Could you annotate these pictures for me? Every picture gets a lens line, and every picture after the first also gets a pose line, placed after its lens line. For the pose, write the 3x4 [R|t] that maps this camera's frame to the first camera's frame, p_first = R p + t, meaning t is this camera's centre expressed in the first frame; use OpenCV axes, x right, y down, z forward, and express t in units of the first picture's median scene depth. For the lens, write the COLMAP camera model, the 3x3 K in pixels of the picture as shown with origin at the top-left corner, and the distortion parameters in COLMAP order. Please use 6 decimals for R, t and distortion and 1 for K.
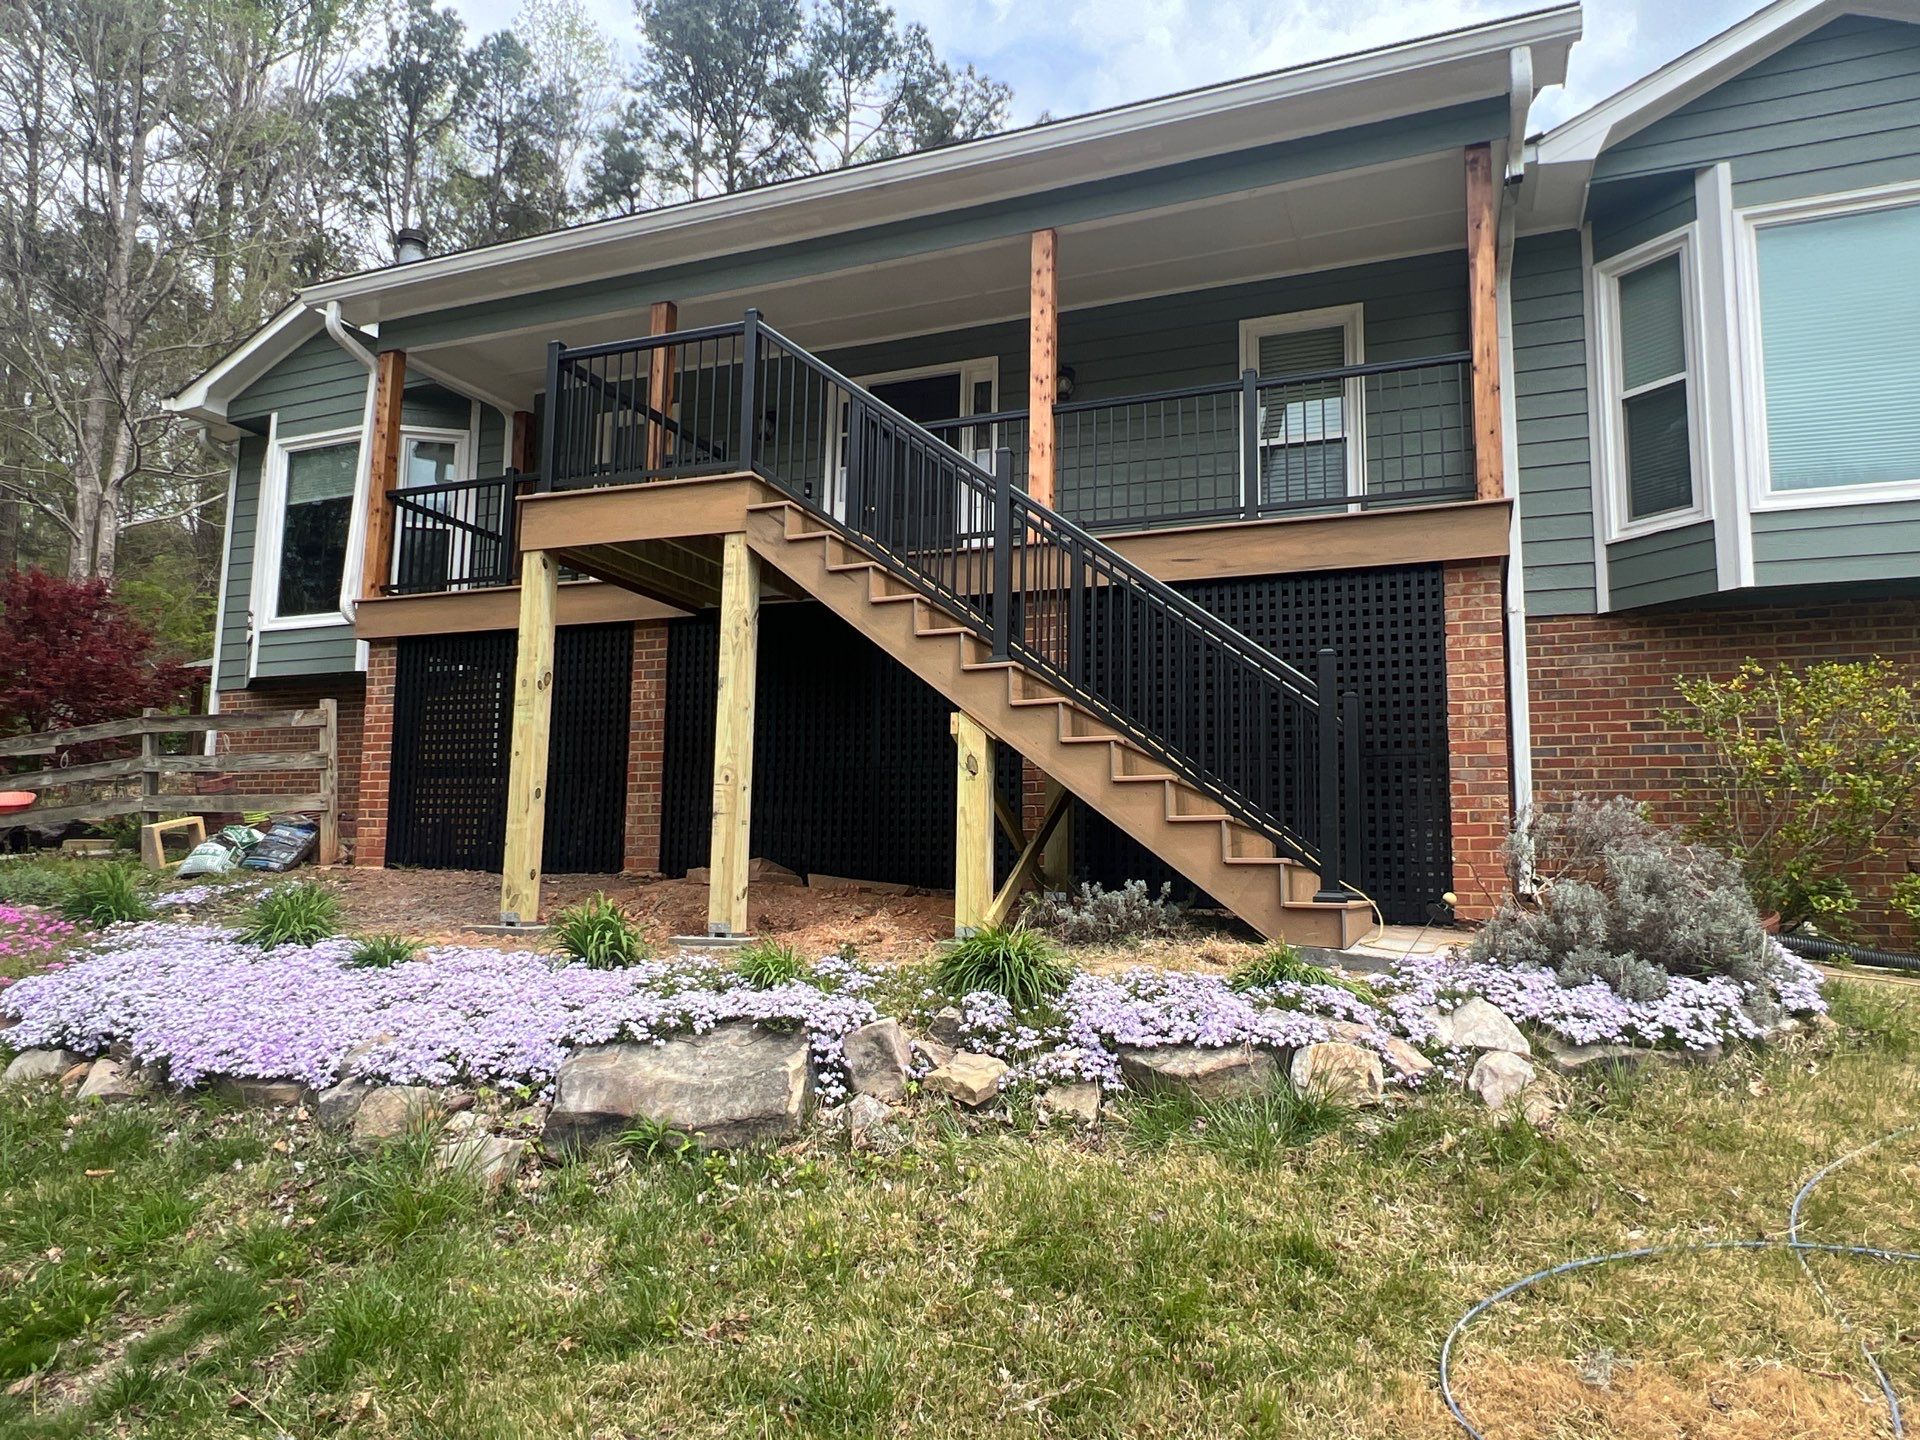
lens RADIAL K [[1274.6, 0, 960.0], [0, 1274.6, 720.0], [0, 0, 1]] dist [0.007008, -0.003861]
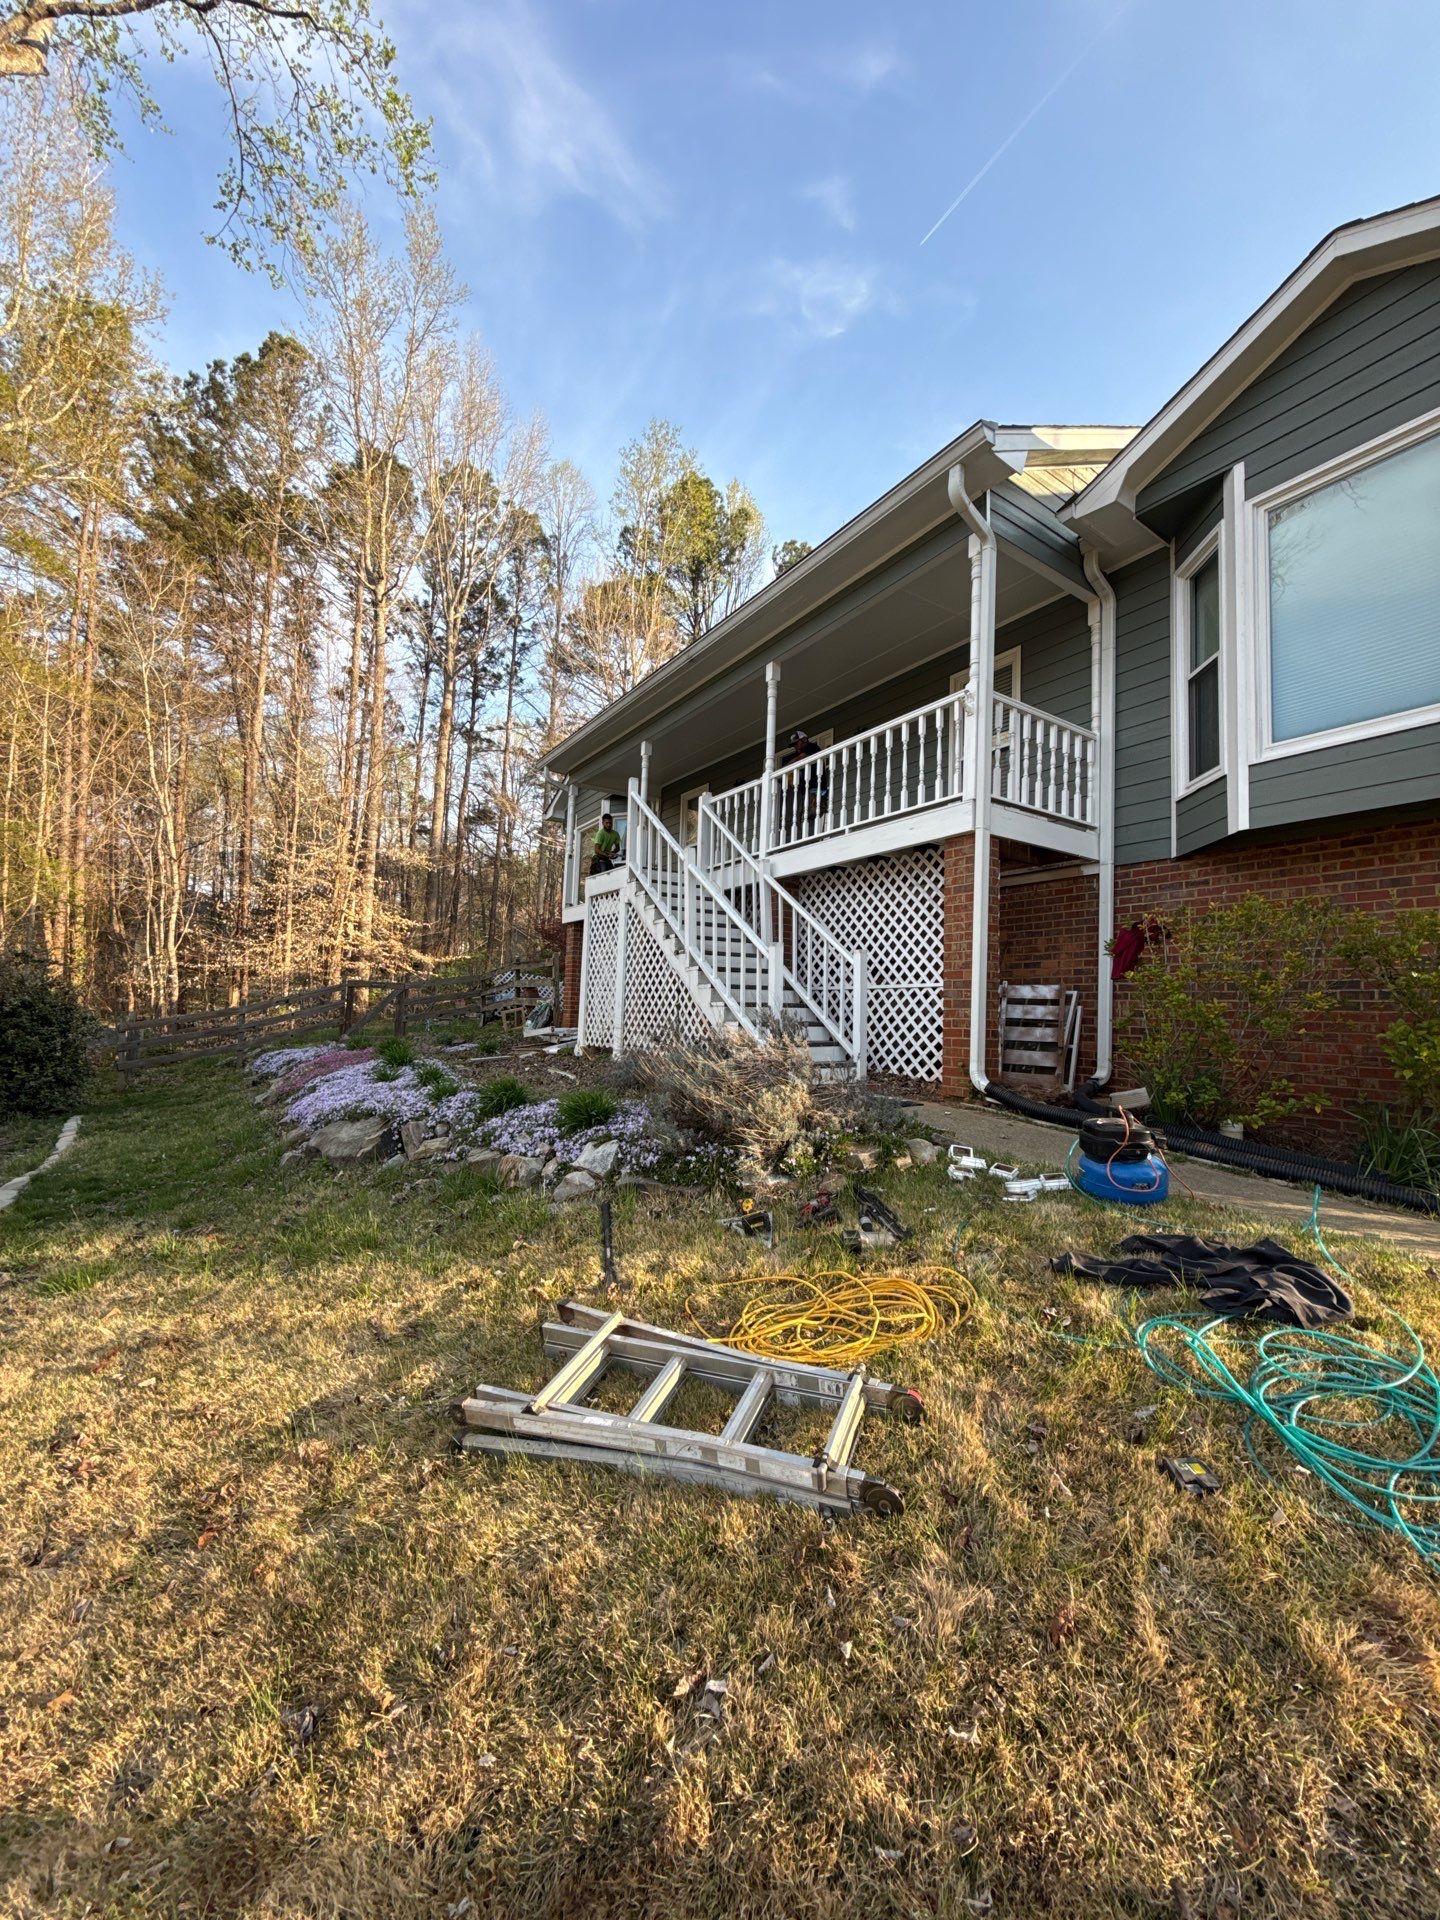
lens RADIAL K [[773.9, 0, 720.0], [0, 773.9, 960.0], [0, 0, 1]] dist [0.011651, 0.000183]
pose [[0.815235, -0.028844, -0.578412, 0.570676], [0.047820, 0.998701, 0.017597, -0.018399], [0.577153, -0.042005, 0.815555, 0.120635]]
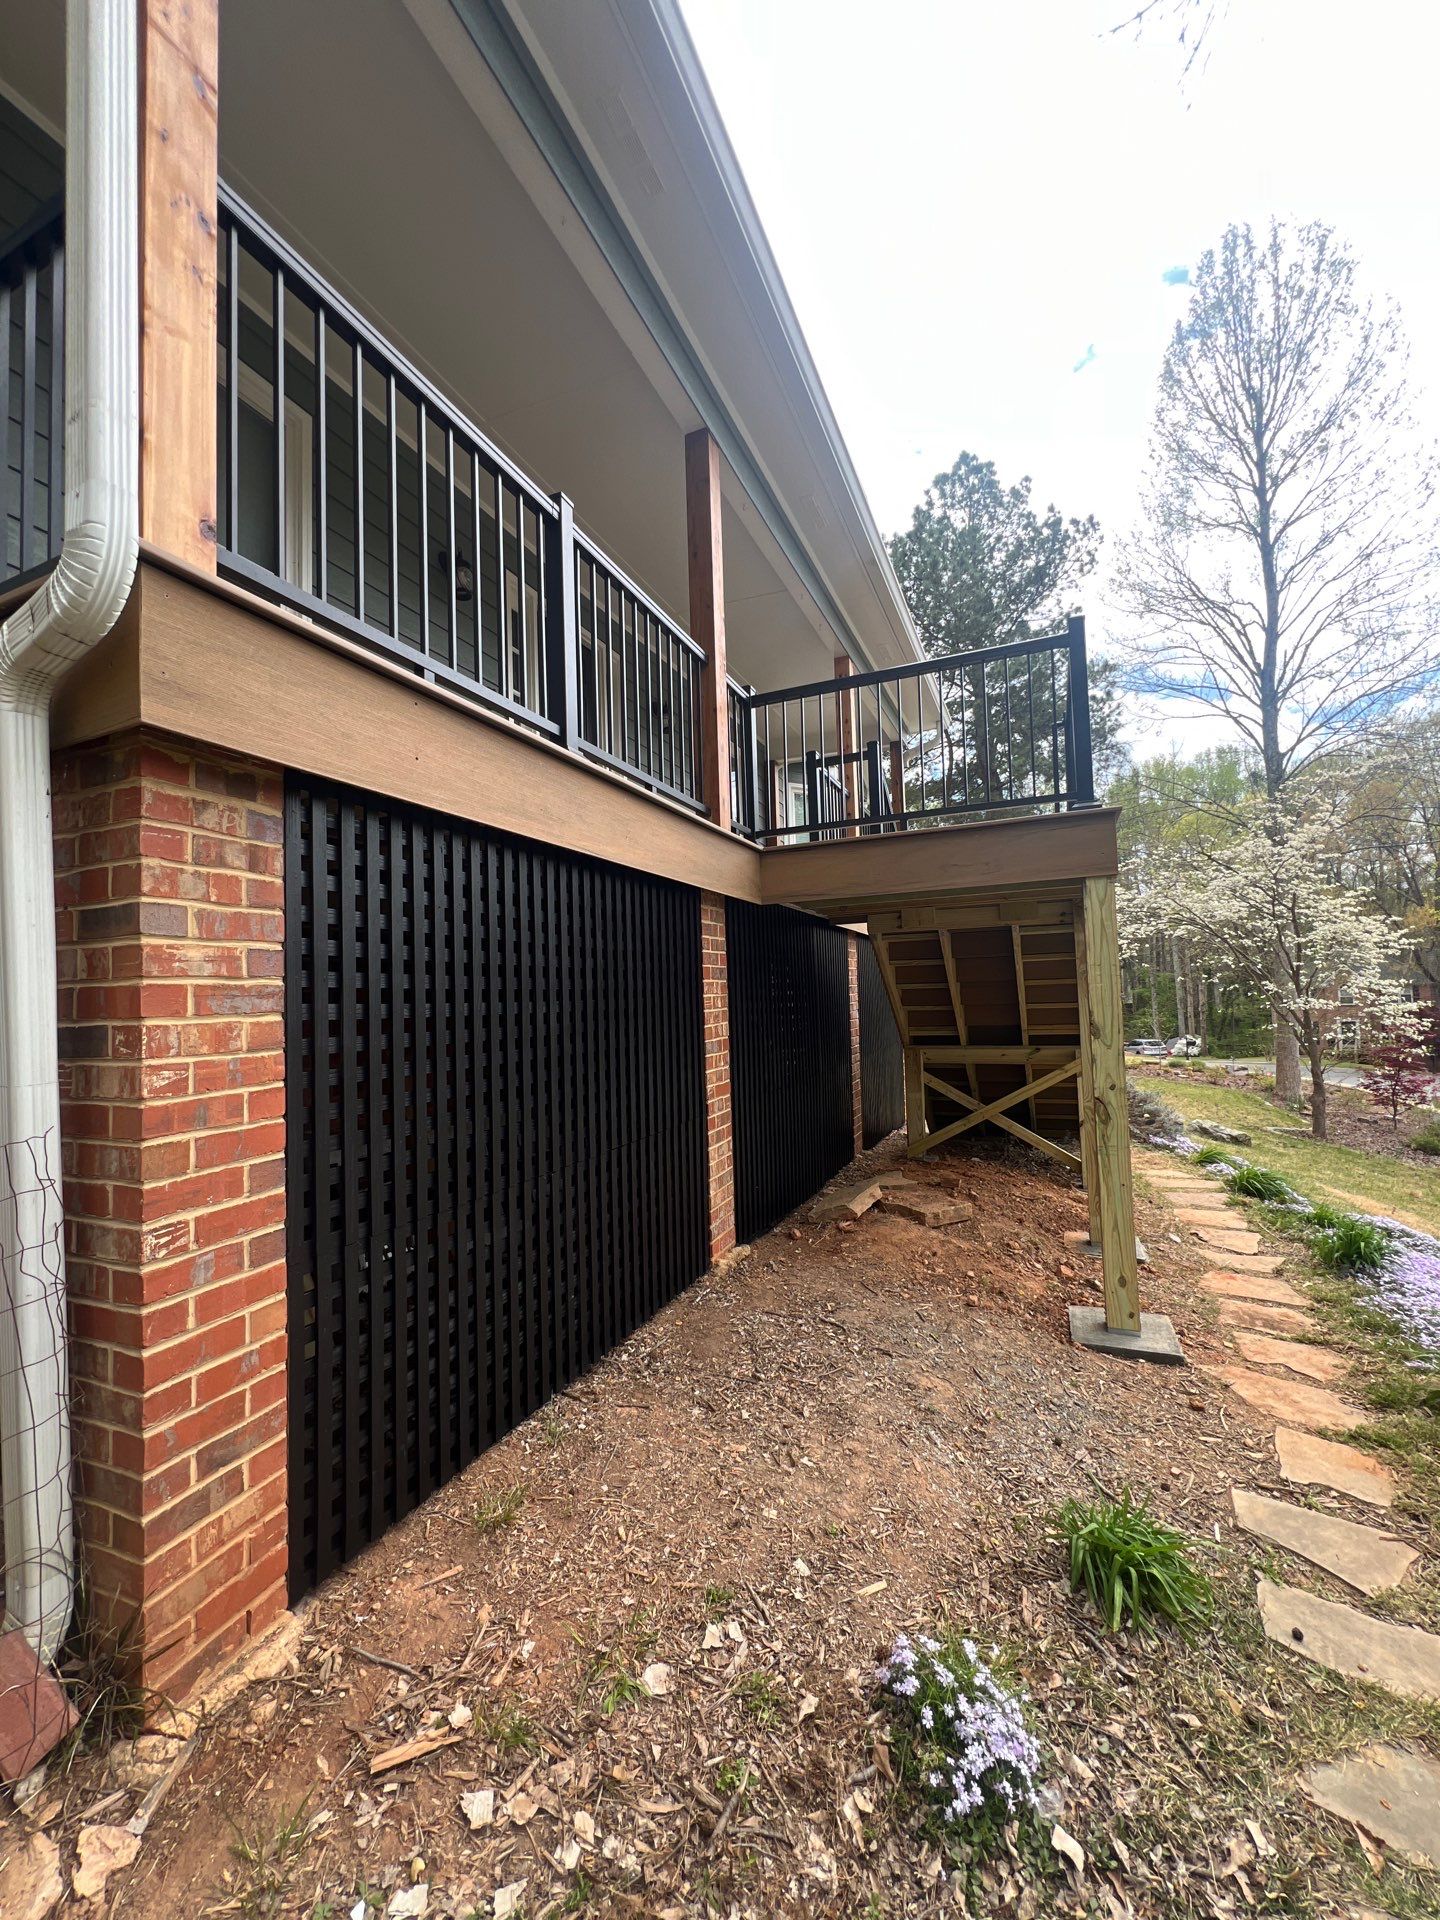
lens RADIAL K [[766.4, 0, 713.8], [0, 766.4, 958.1], [0, 0, 1]] dist [-0.002443, 0.000636]
pose [[0.020820, 0.022395, 0.999532, -0.721374], [-0.104565, 0.994315, -0.020100, -0.038053], [-0.994300, -0.104097, 0.023043, 1.067861]]
